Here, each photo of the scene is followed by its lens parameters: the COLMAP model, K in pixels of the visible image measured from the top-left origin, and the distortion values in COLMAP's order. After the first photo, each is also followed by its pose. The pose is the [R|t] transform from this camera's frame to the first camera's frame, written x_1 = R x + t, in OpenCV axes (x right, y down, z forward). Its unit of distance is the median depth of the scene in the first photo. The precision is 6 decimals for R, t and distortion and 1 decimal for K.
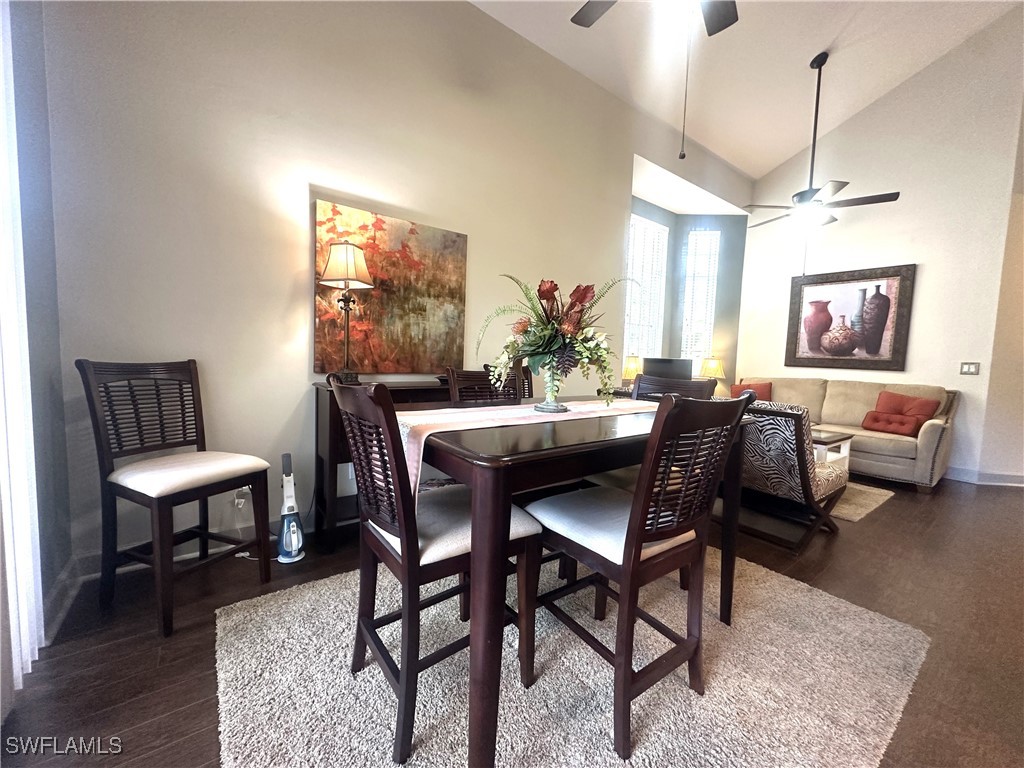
lens RADIAL K [[408.1, 0, 509.5], [0, 408.1, 384.1], [0, 0, 1]] dist [-0.001193, -0.000121]
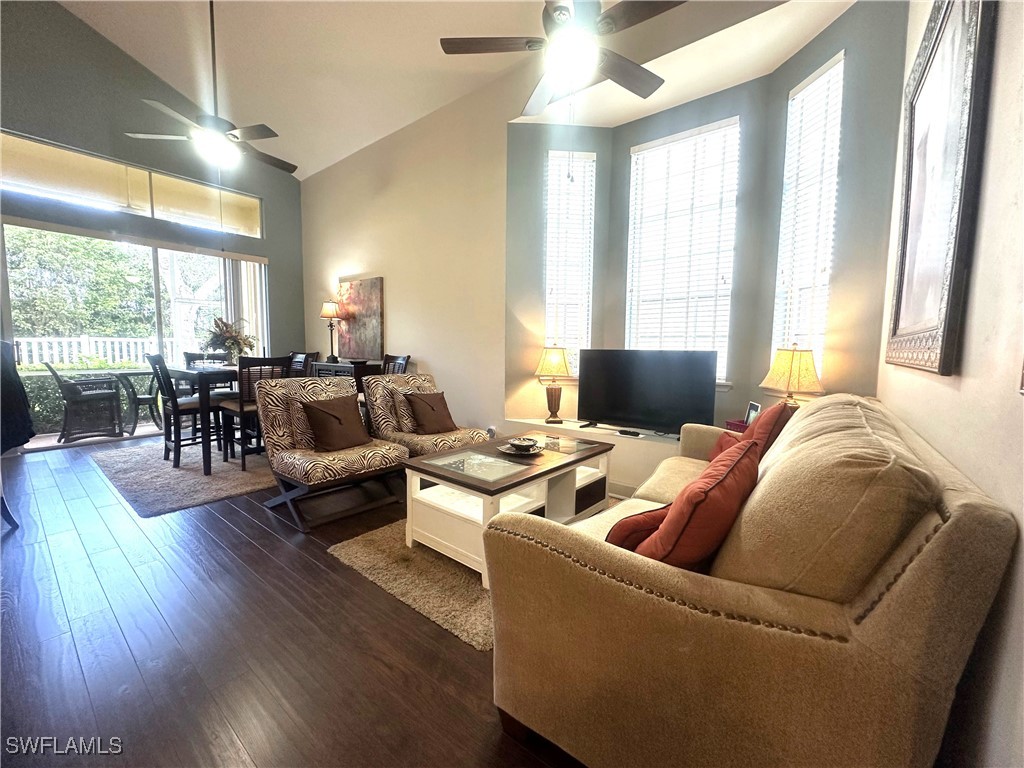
lens RADIAL K [[408.1, 0, 509.5], [0, 408.1, 384.1], [0, 0, 1]] dist [-0.001193, -0.000121]
pose [[0.248880, 0.054479, -0.967001, 1.211738], [-0.076141, 0.996427, 0.036540, -0.020861], [0.965537, 0.064534, 0.252139, 0.814731]]
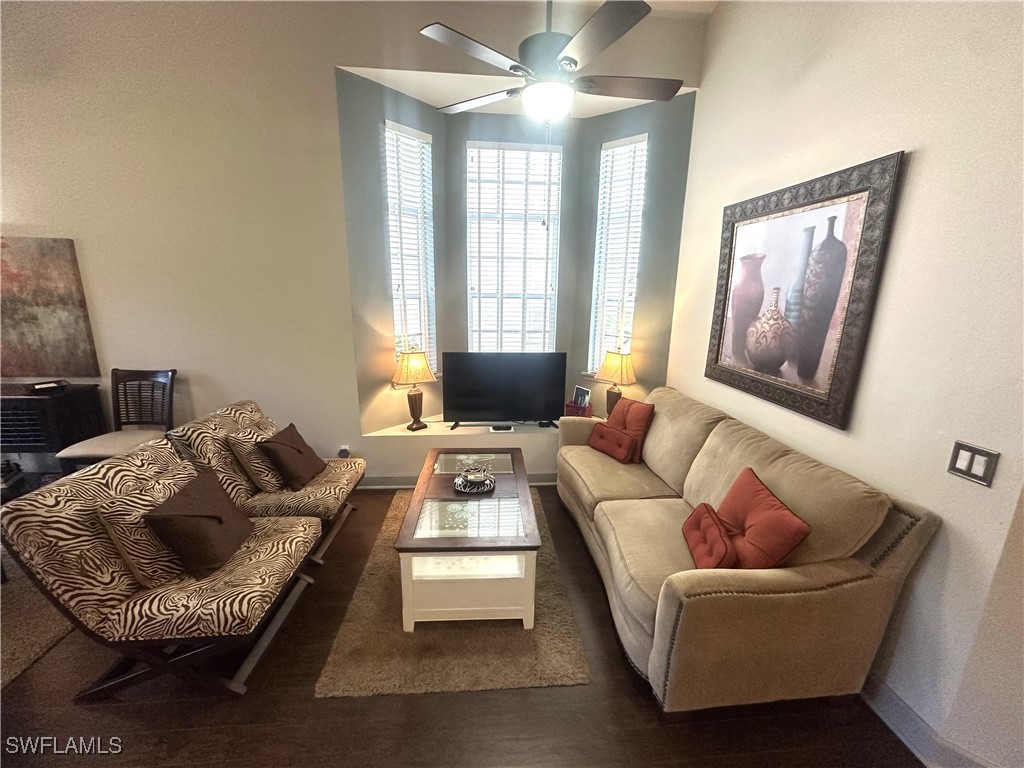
lens RADIAL K [[408.1, 0, 509.5], [0, 408.1, 384.1], [0, 0, 1]] dist [-0.001193, -0.000121]
pose [[0.844288, 0.104248, -0.525651, 0.976791], [-0.028961, 0.988339, 0.149492, -0.143156], [0.535106, -0.110991, 0.837462, 0.517869]]
